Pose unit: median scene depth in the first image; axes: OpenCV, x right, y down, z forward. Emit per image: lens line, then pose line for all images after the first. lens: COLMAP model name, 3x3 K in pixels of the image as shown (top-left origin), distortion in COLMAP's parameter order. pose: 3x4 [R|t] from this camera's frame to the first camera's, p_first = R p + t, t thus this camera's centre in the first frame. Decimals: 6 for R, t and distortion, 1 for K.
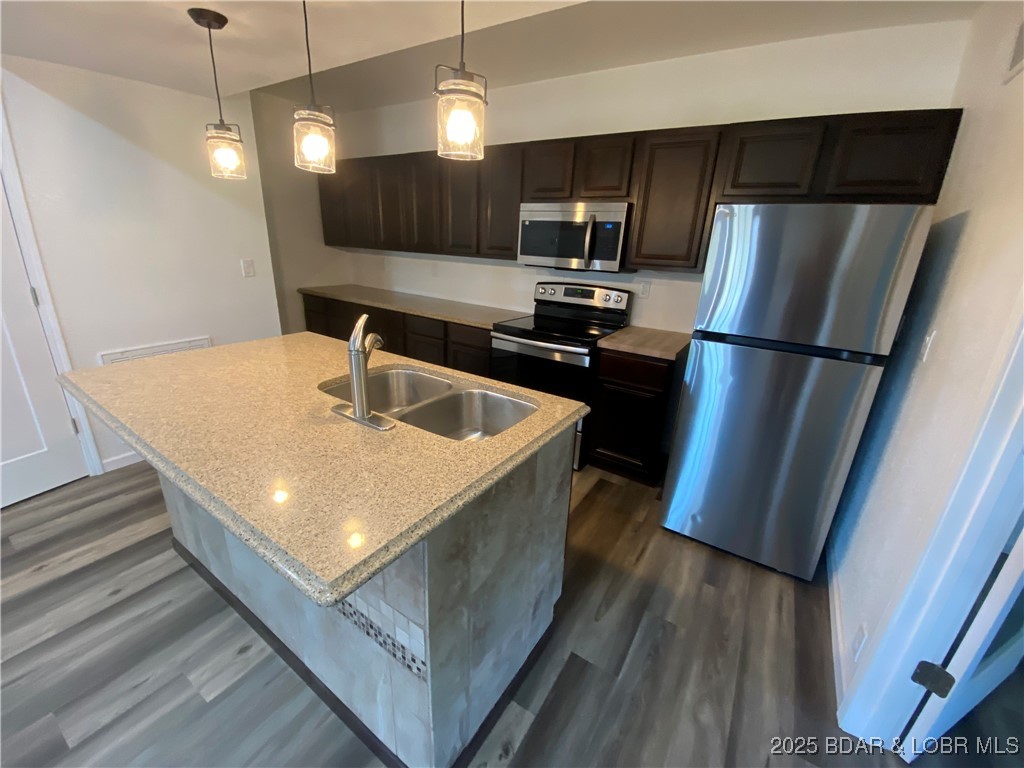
lens RADIAL K [[420.8, 0, 512.2], [0, 420.8, 372.5], [0, 0, 1]] dist [0.031654, -0.023260]
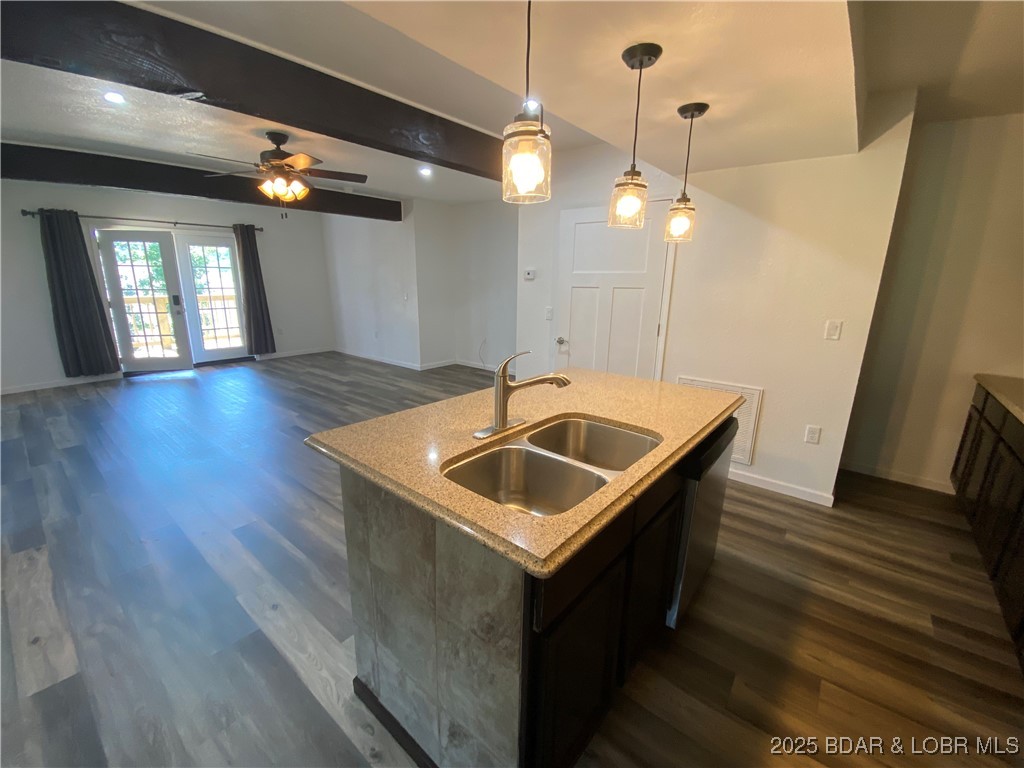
lens RADIAL K [[420.8, 0, 512.2], [0, 420.8, 372.5], [0, 0, 1]] dist [0.031654, -0.023260]
pose [[-0.102870, 0.182801, -0.977753, 0.477325], [-0.327255, 0.922026, 0.206813, -0.183039], [0.939320, 0.341249, -0.035026, 0.613256]]
